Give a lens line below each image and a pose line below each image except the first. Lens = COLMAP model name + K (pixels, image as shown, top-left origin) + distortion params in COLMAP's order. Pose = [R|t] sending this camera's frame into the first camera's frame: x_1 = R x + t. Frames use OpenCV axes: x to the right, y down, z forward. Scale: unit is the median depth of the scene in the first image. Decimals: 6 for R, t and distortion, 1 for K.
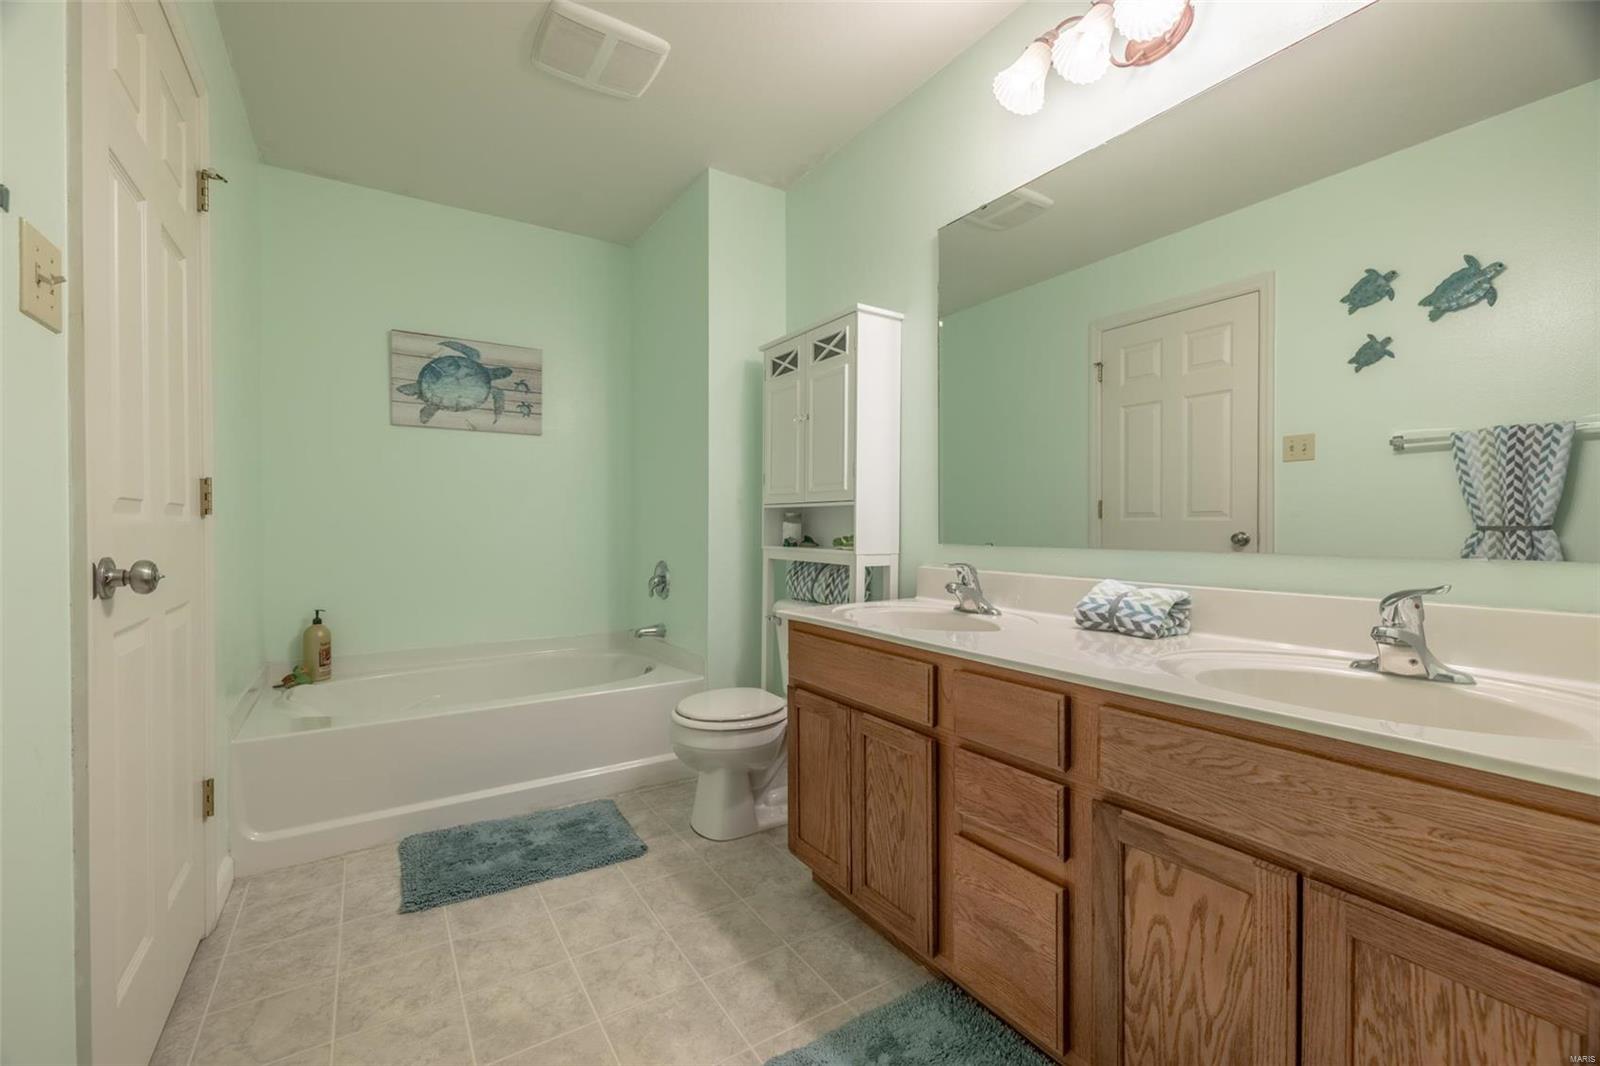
lens RADIAL K [[665.8, 0, 792.6], [0, 665.8, 528.3], [0, 0, 1]] dist [-0.000583, -0.000796]
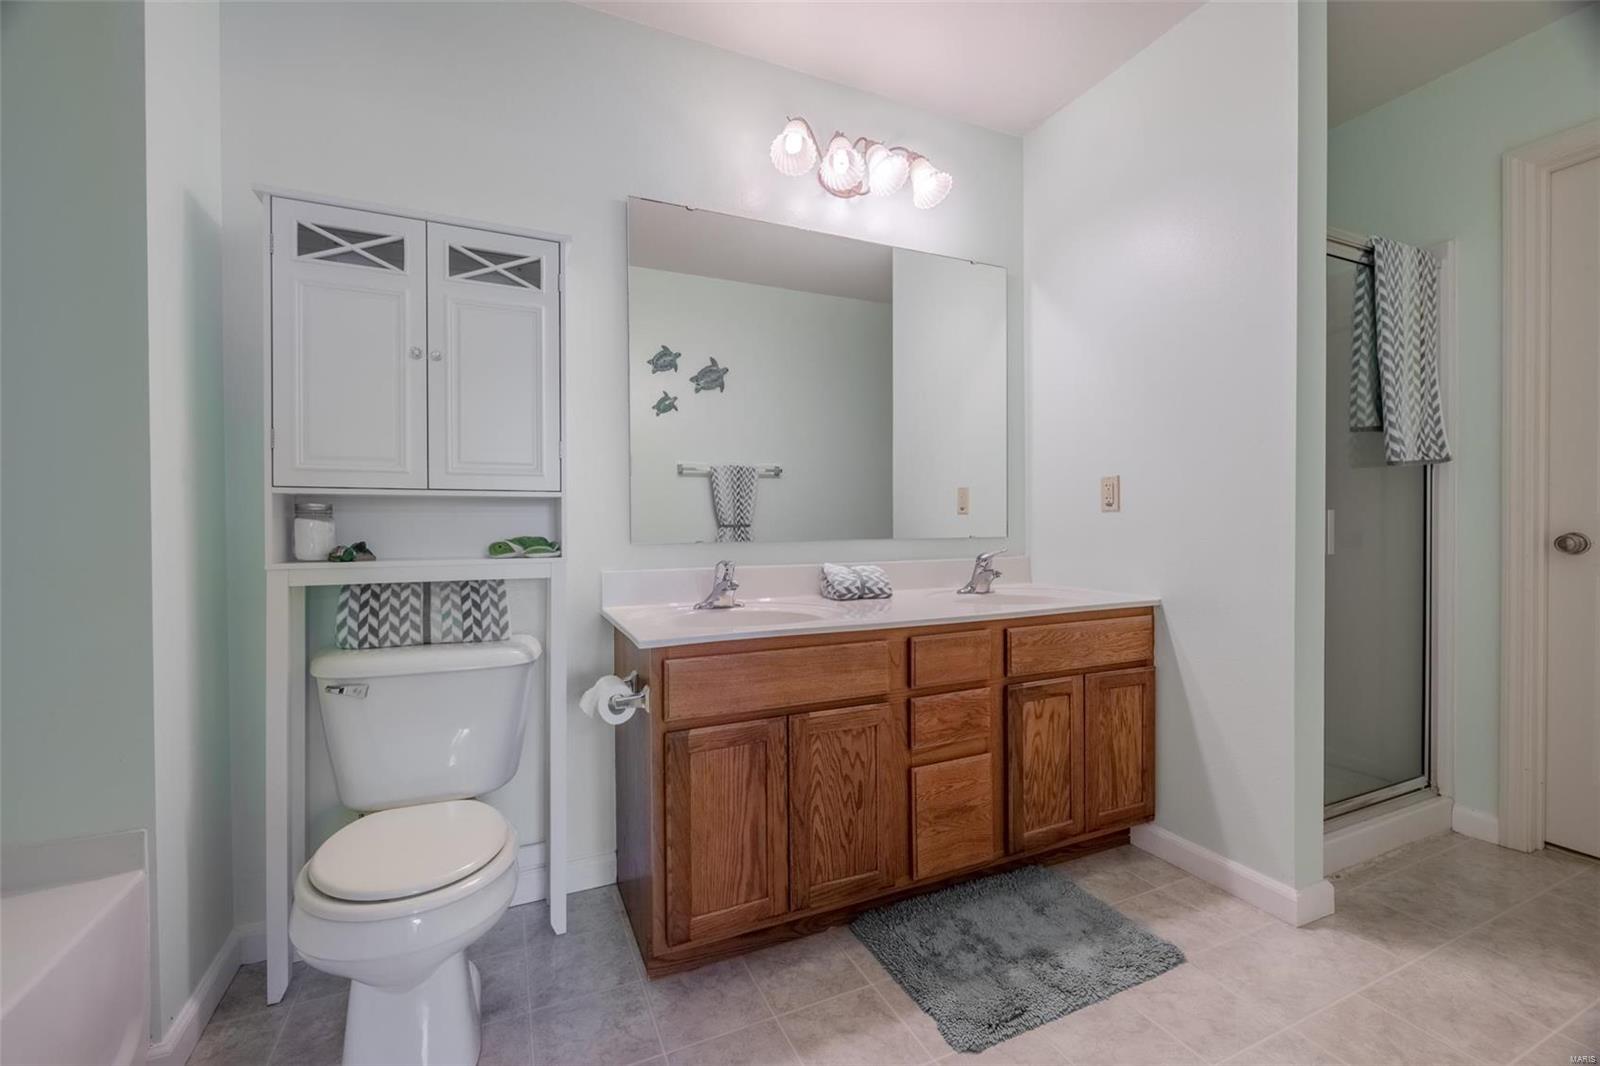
lens RADIAL K [[665.8, 0, 792.2], [0, 665.8, 529.8], [0, 0, 1]] dist [-0.000583, -0.000796]
pose [[0.146962, -0.008552, 0.989105, -0.587469], [0.011638, 0.999908, 0.006916, 0.000025], [-0.989074, 0.010495, 0.147048, 0.595273]]
